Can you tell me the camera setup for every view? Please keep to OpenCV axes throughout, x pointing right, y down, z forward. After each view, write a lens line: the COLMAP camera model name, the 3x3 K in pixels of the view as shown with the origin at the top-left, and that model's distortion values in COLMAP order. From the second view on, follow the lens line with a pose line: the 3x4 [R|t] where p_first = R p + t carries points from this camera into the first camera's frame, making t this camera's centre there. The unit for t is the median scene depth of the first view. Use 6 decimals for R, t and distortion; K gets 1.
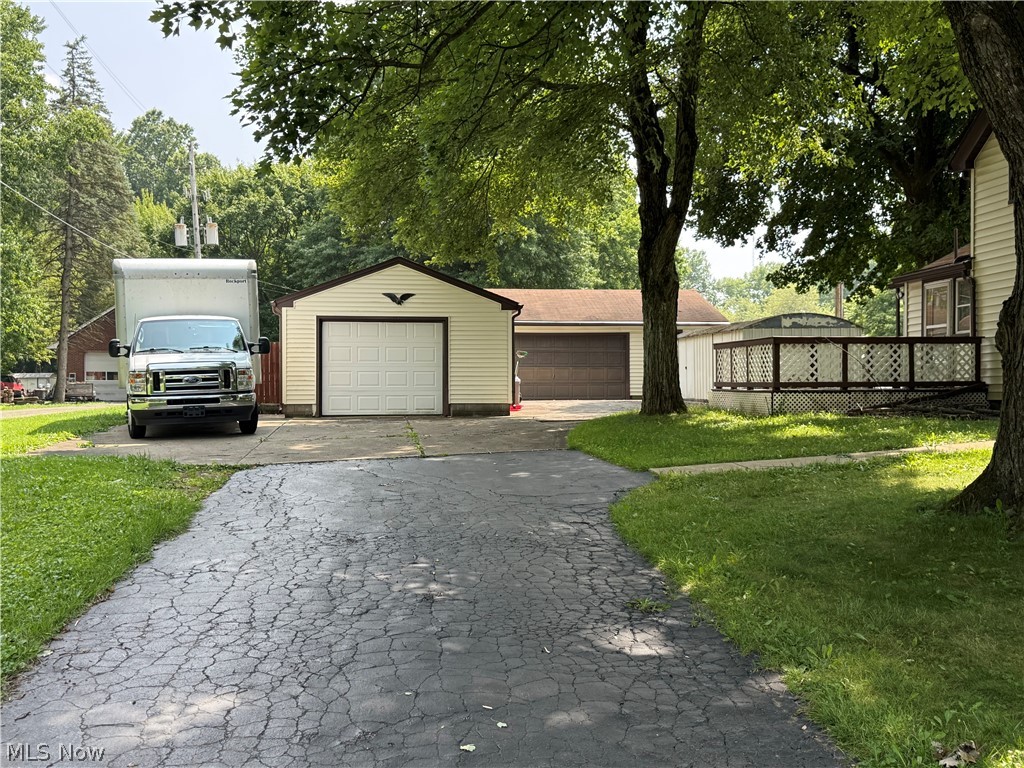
lens RADIAL K [[1028.4, 0, 516.4], [0, 1028.4, 385.3], [0, 0, 1]] dist [0.217199, -0.492490]
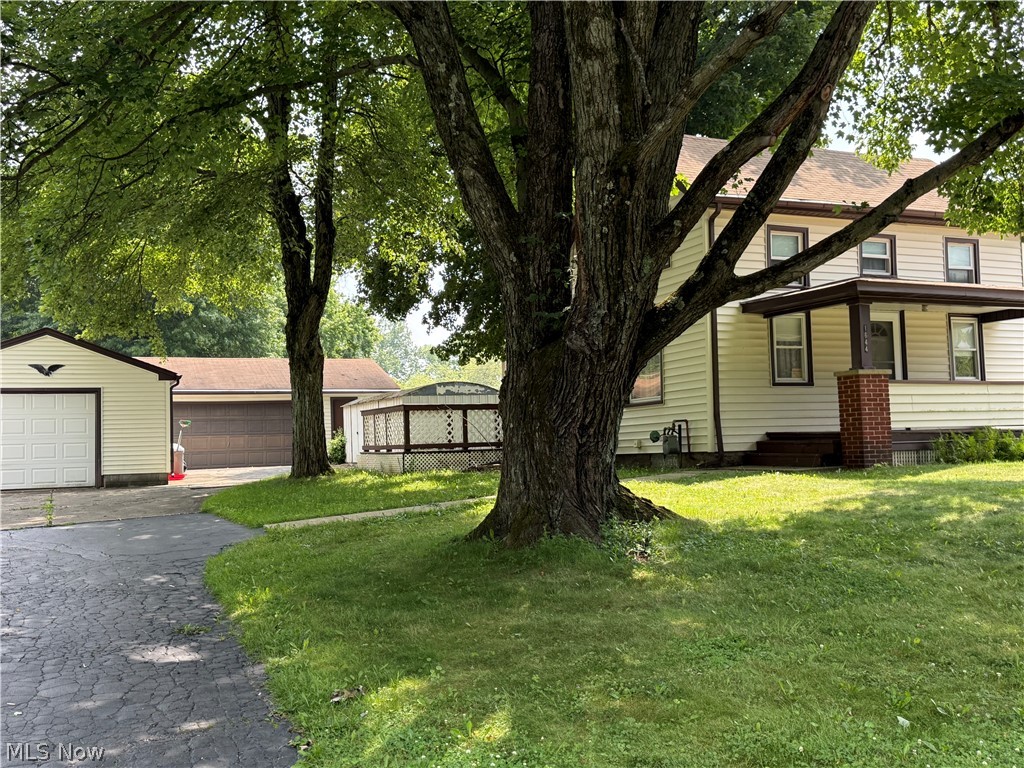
lens RADIAL K [[1028.4, 0, 516.4], [0, 1028.4, 385.3], [0, 0, 1]] dist [0.217199, -0.492490]
pose [[0.961865, -0.007414, 0.273423, 0.042611], [0.024585, 0.997930, -0.059427, 0.001737], [-0.272417, 0.063883, 0.960056, -0.086430]]
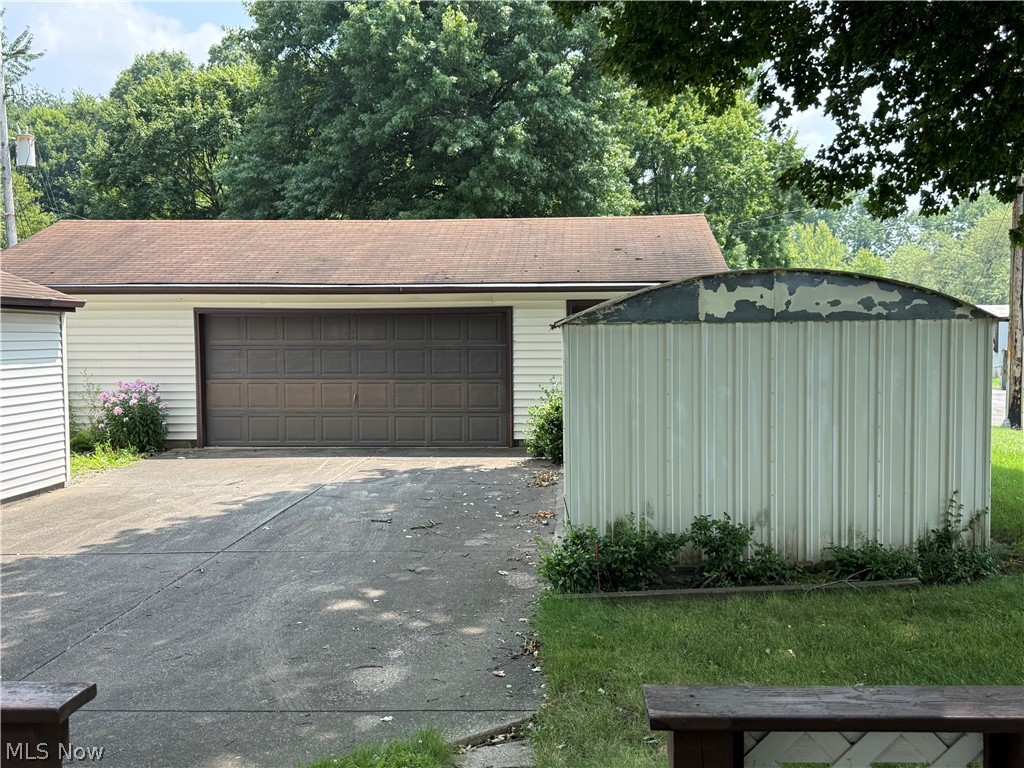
lens RADIAL K [[1028.4, 0, 516.4], [0, 1028.4, 385.3], [0, 0, 1]] dist [0.217199, -0.492490]
pose [[0.982684, 0.008237, -0.185108, 0.298564], [0.001868, 0.998520, 0.054351, -0.061321], [0.185282, -0.053755, 0.981214, 0.809161]]
